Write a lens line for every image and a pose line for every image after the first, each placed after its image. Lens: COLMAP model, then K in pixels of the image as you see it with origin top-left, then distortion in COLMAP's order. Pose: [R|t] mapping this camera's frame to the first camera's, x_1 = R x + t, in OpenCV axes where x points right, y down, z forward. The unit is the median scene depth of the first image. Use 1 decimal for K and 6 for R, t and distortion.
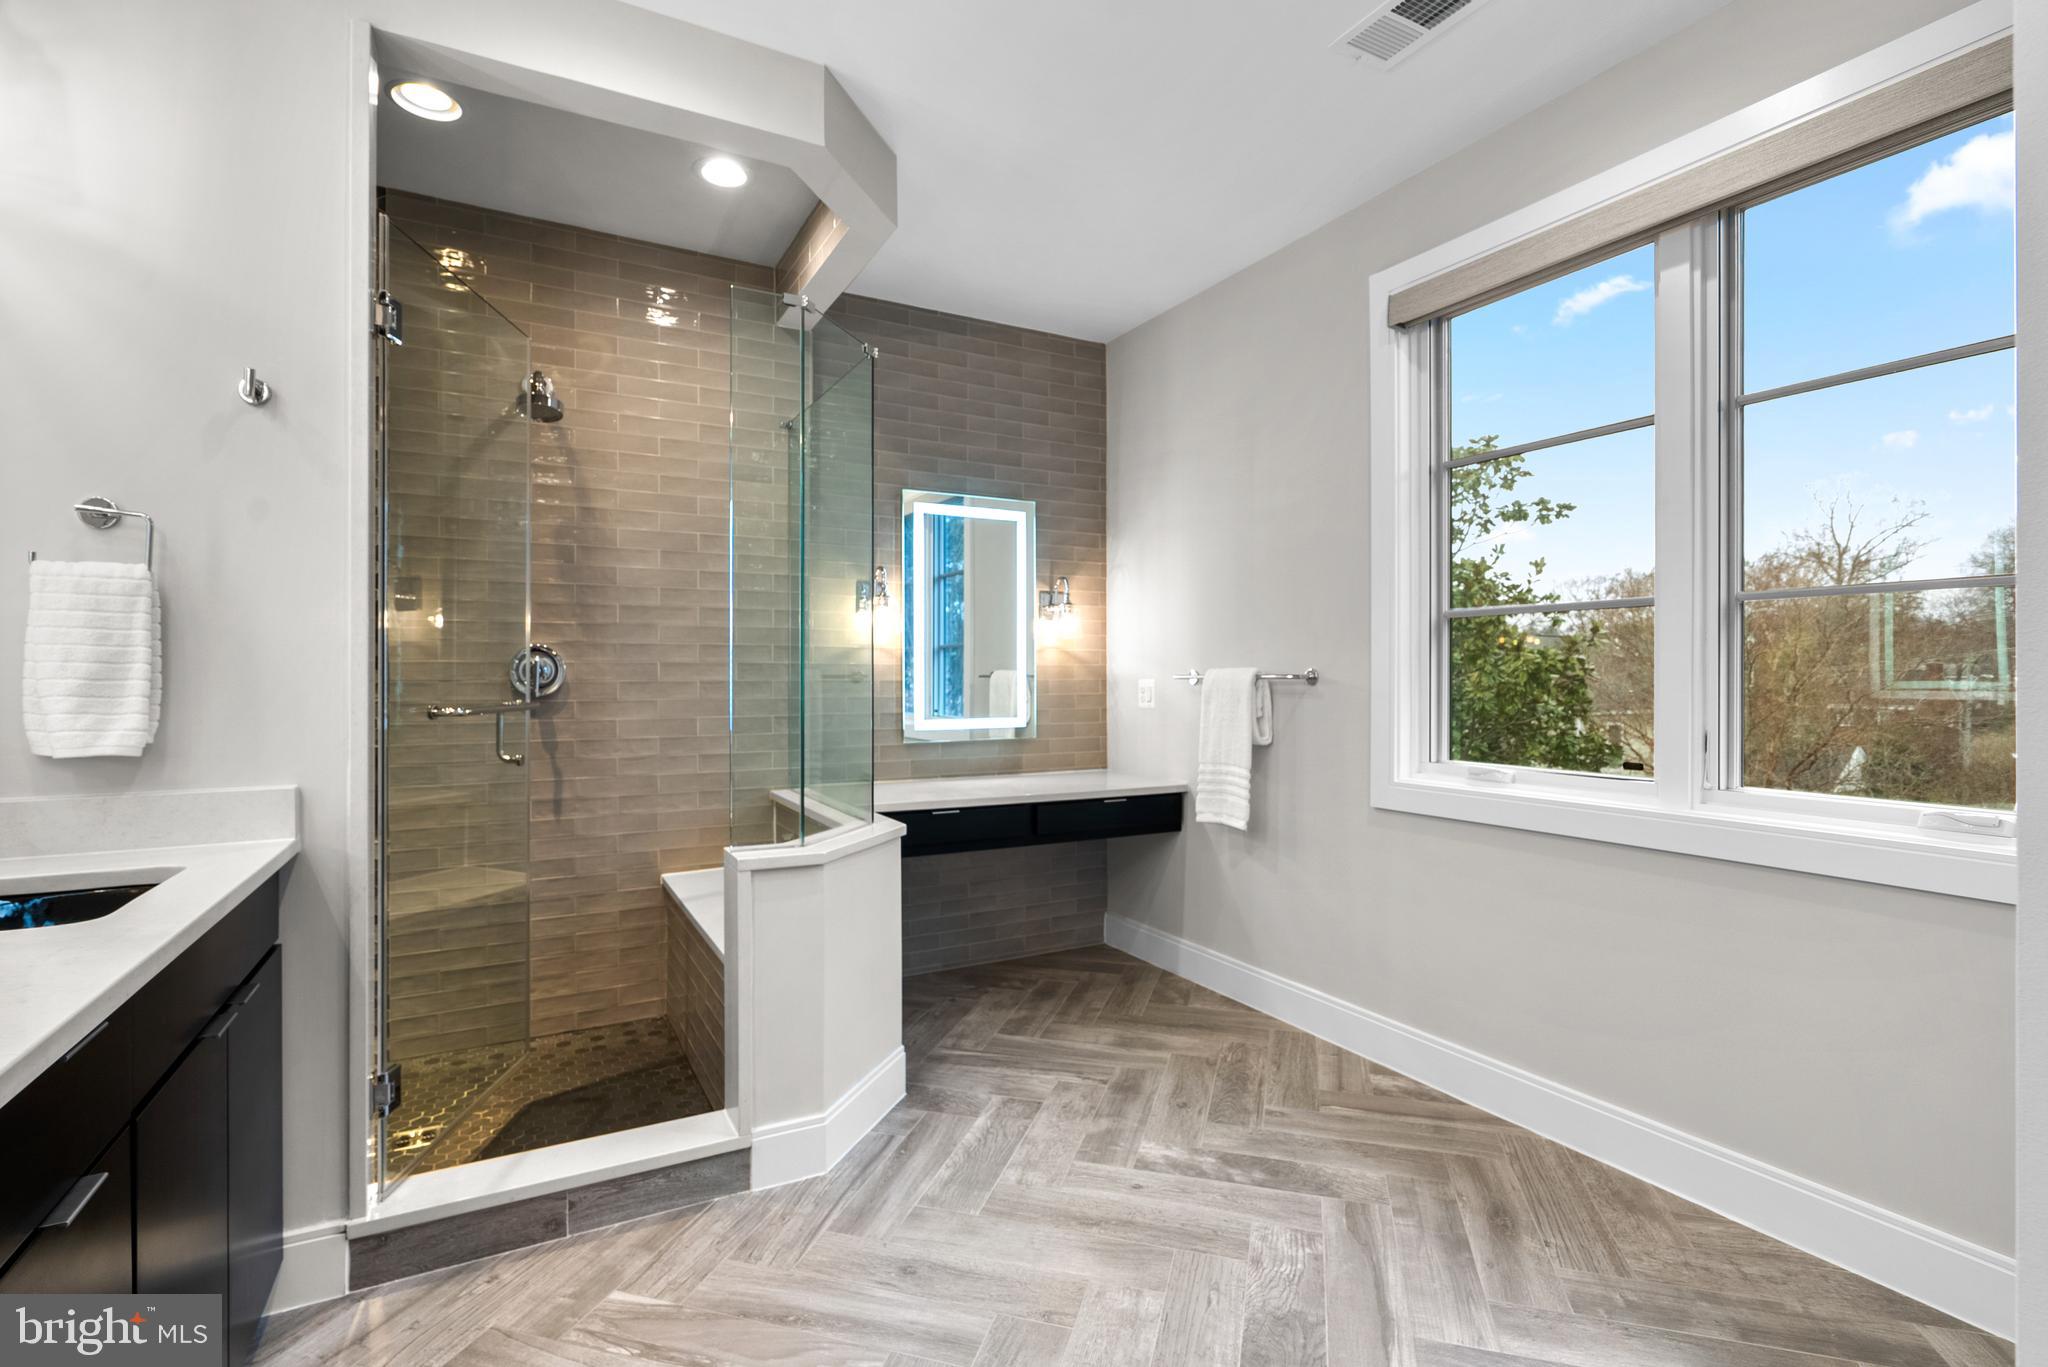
lens RADIAL K [[932.6, 0, 1021.1], [0, 932.6, 684.1], [0, 0, 1]] dist [-0.001316, 0.000963]
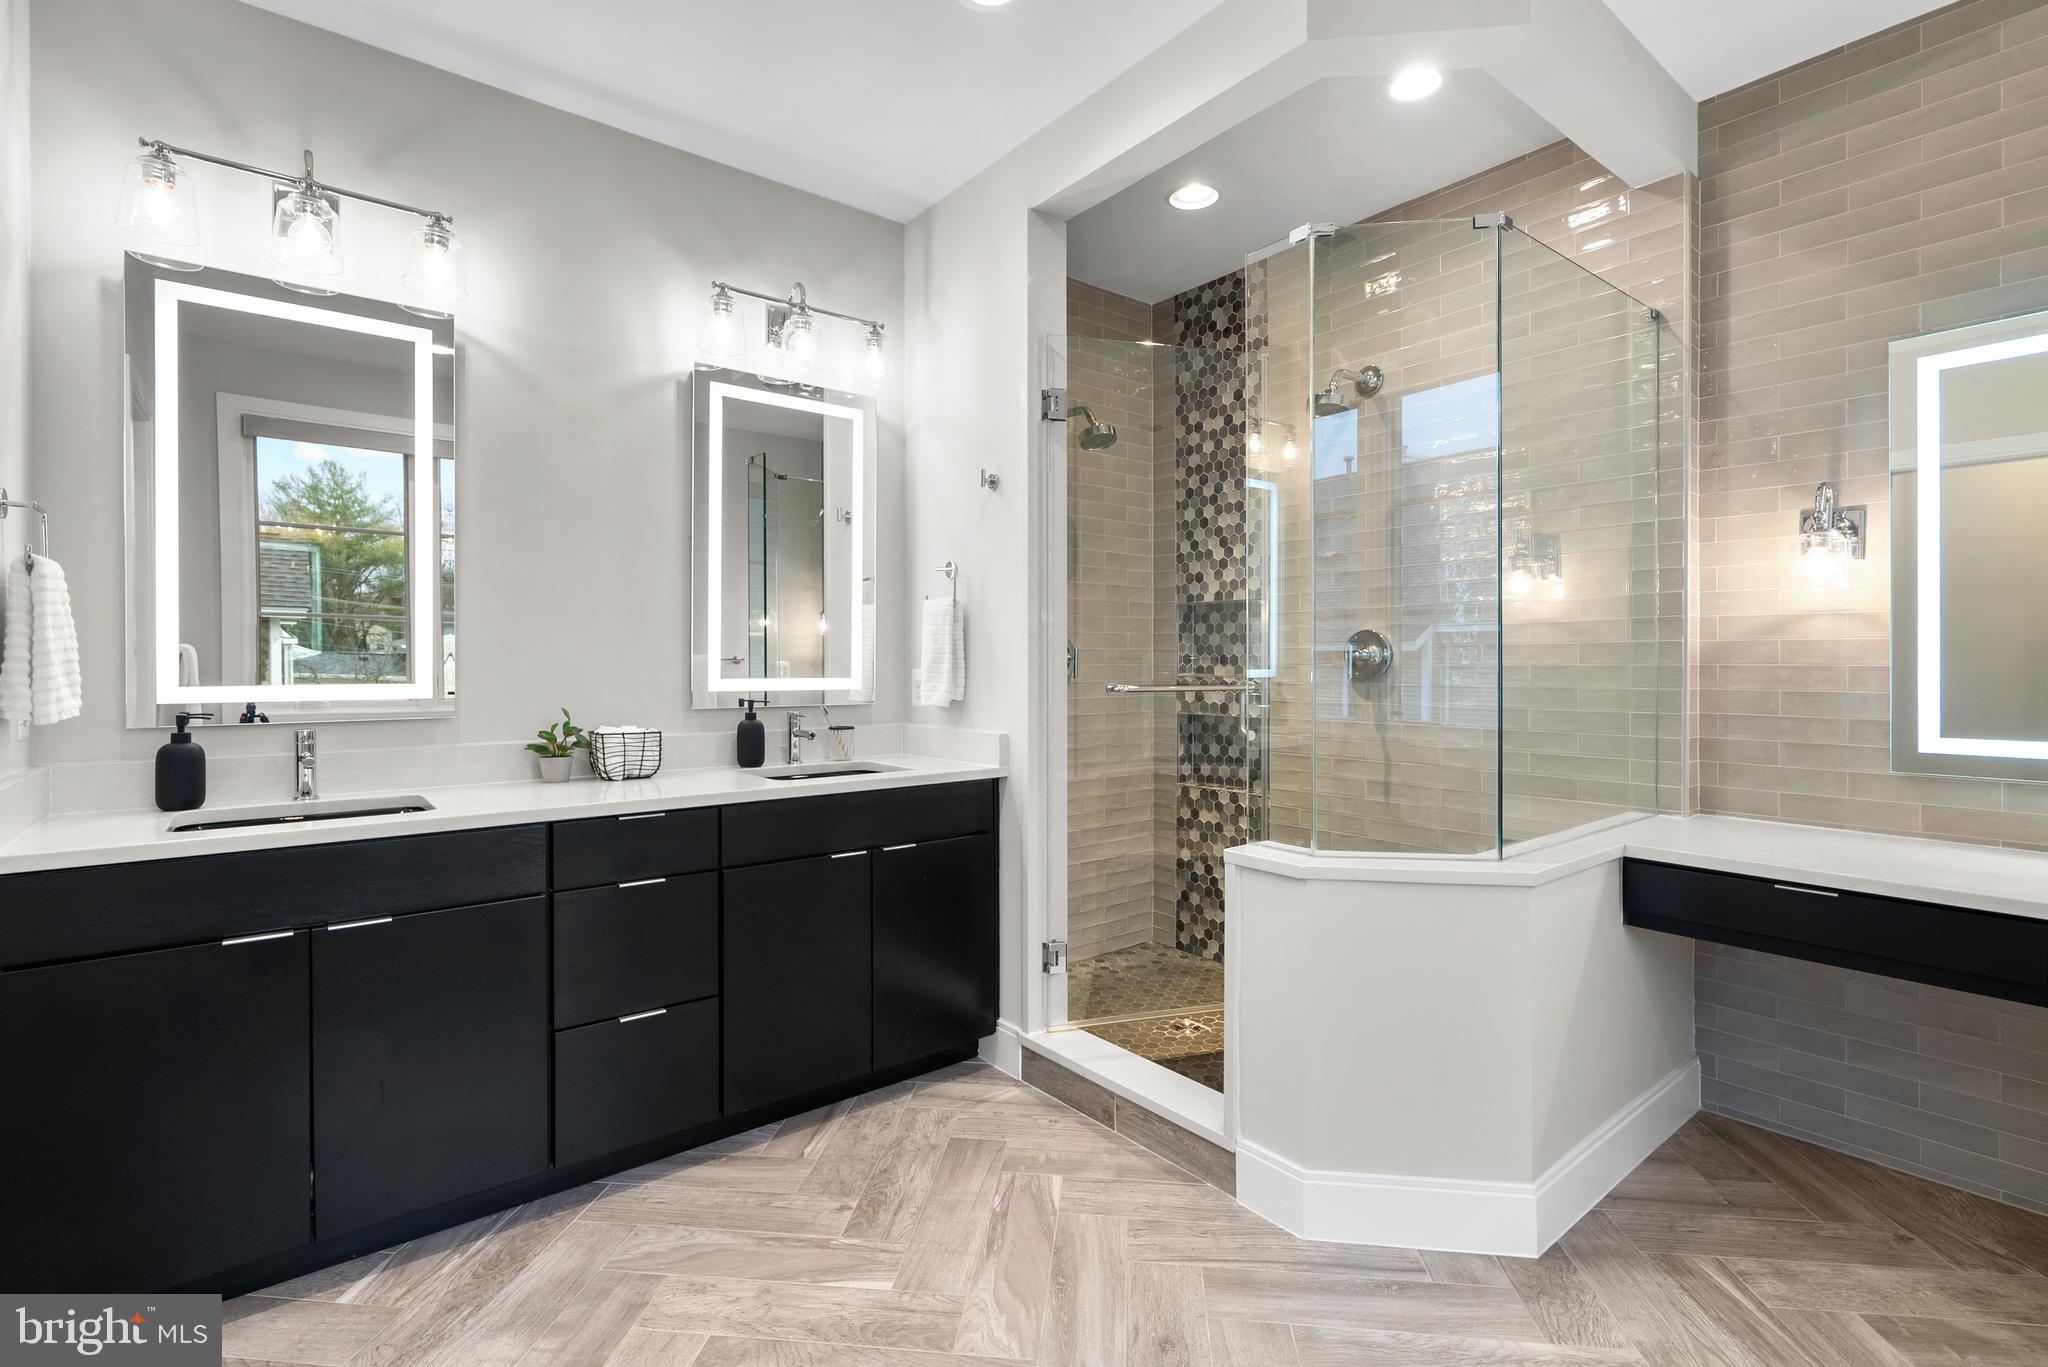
lens RADIAL K [[941.3, 0, 1027.7], [0, 941.3, 669.6], [0, 0, 1]] dist [-0.001129, 0.000375]
pose [[0.184644, 0.009130, -0.982763, 0.601830], [-0.005999, 0.999949, 0.008162, -0.005794], [0.982787, 0.004388, 0.184689, 0.599733]]
